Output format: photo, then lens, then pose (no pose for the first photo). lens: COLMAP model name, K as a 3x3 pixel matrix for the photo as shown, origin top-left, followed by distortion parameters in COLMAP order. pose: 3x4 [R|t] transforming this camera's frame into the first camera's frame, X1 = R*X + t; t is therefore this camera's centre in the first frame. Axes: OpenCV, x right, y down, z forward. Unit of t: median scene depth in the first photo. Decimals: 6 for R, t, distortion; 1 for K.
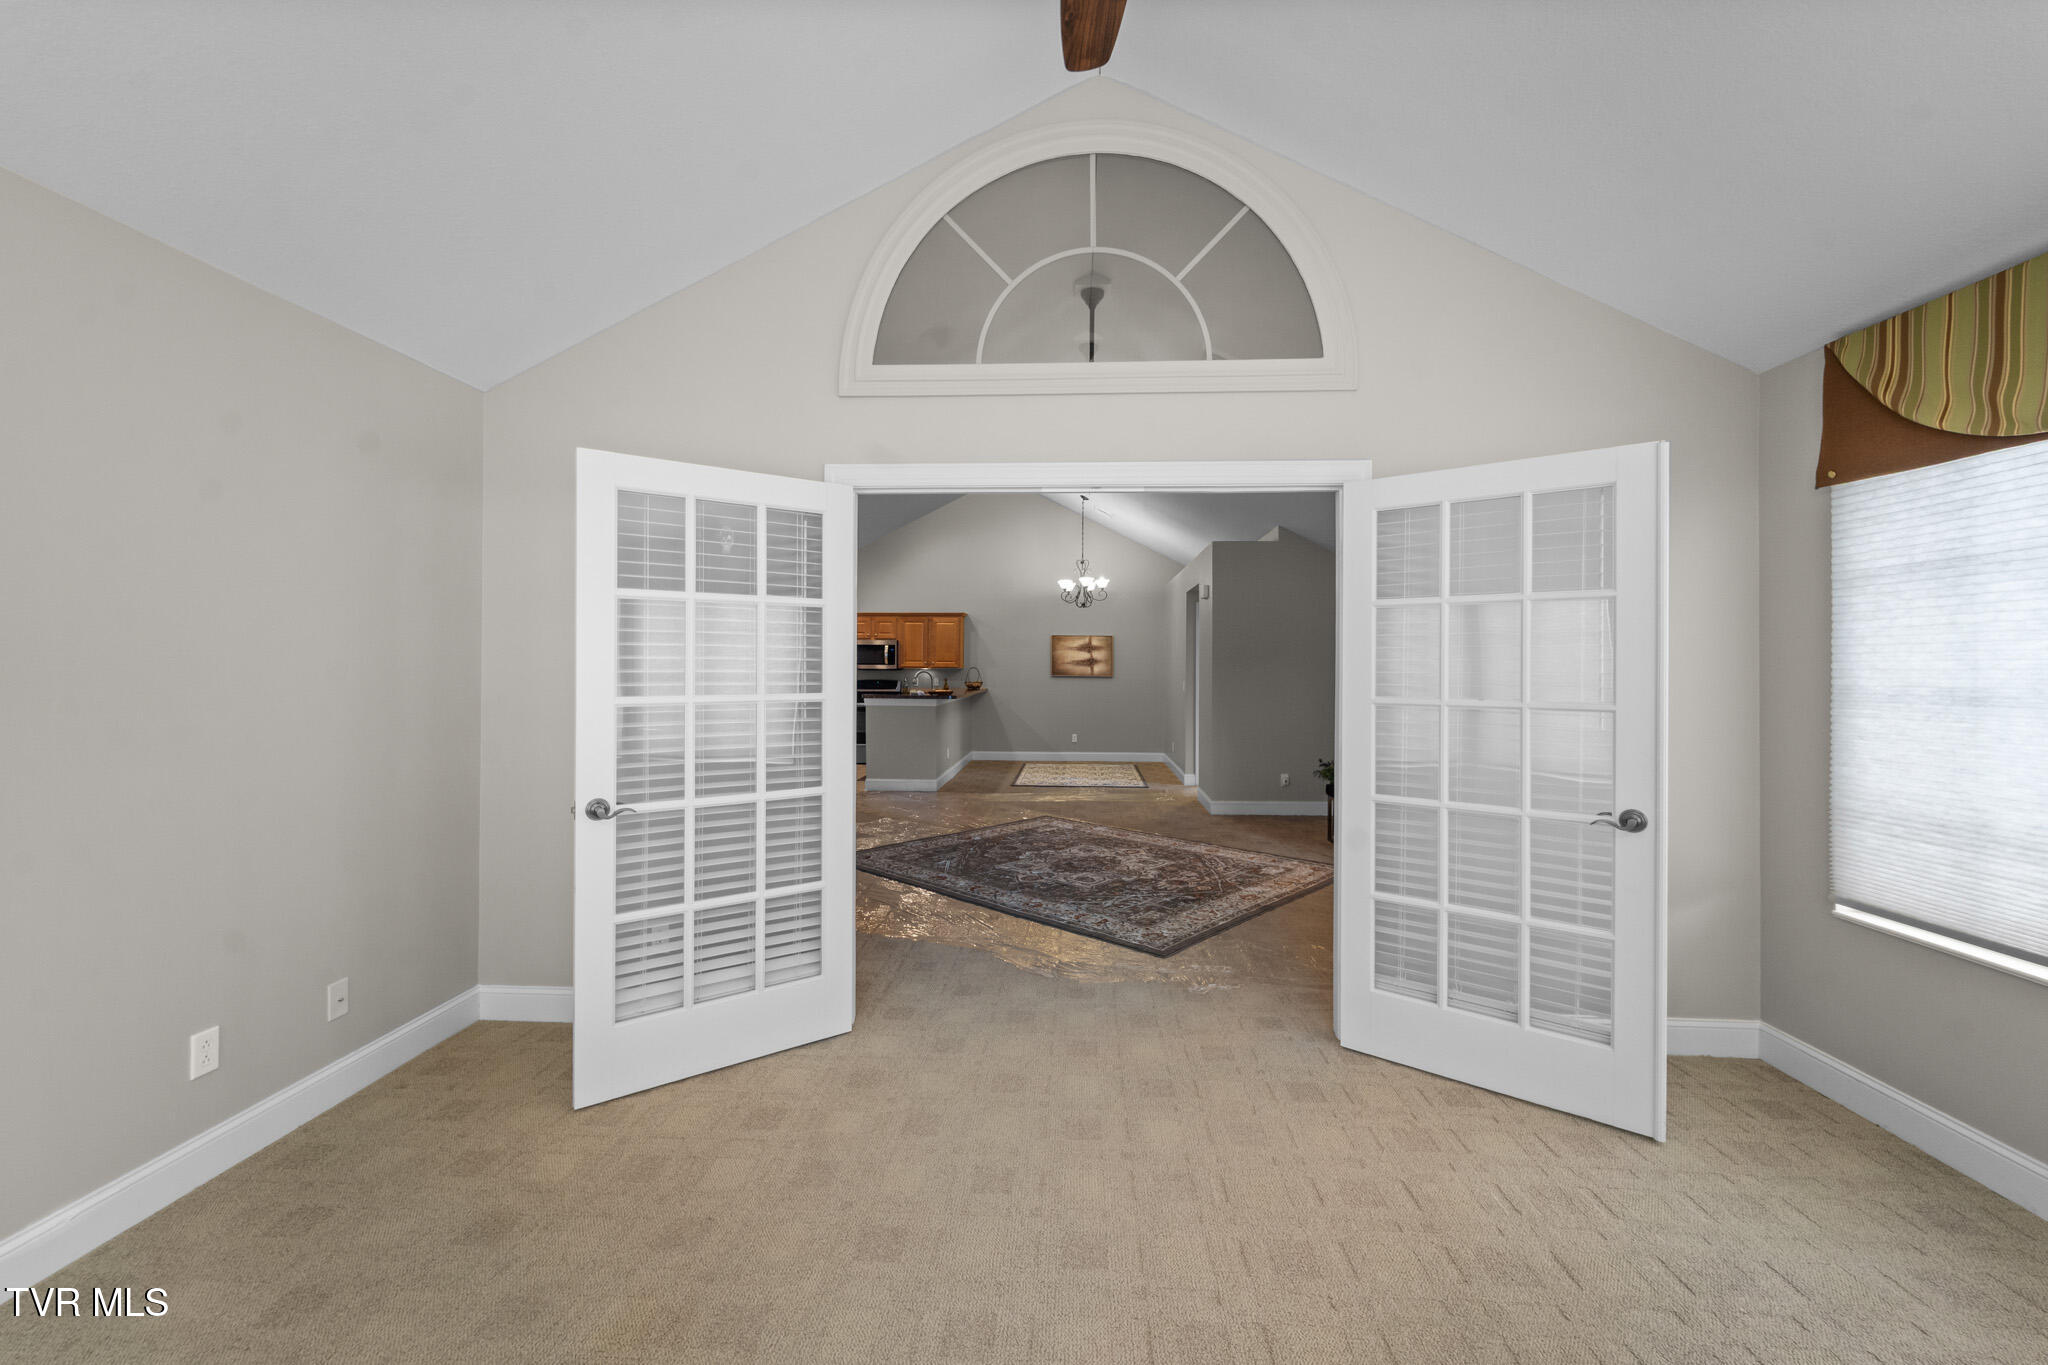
lens RADIAL K [[835.0, 0, 1025.6], [0, 835.0, 673.2], [0, 0, 1]] dist [-0.002525, -0.000697]
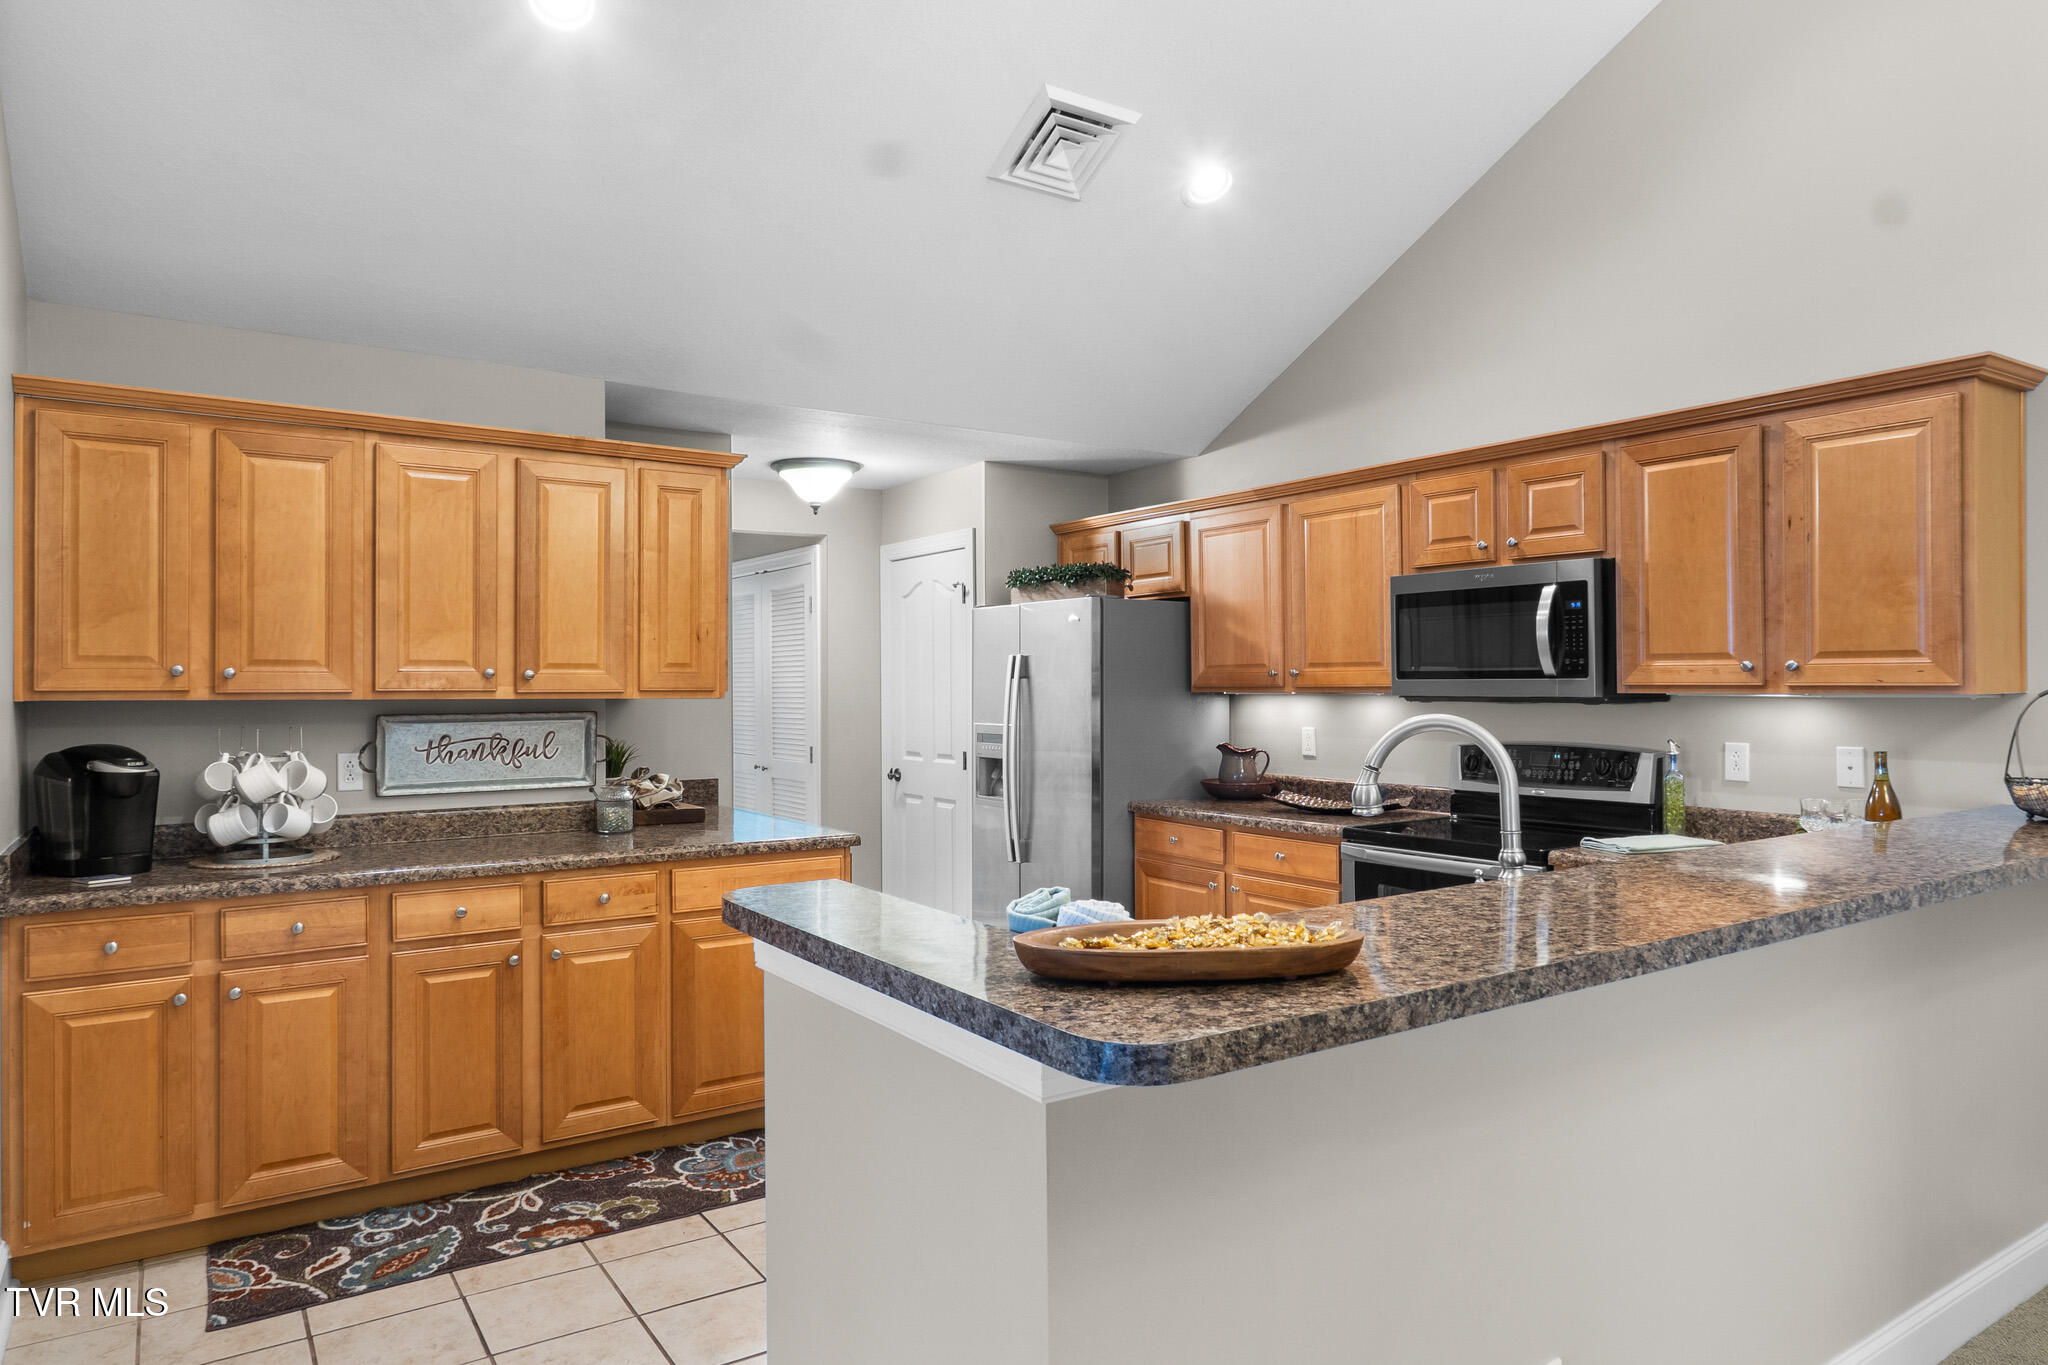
lens RADIAL K [[1262.3, 0, 1048.7], [0, 1262.3, 674.2], [0, 0, 1]] dist [0.003485, 0.003887]
pose [[0.613176, -0.014664, -0.789810, 0.007253], [0.004232, 0.999874, -0.015279, -0.006619], [0.789935, 0.006026, 0.613161, 0.691369]]
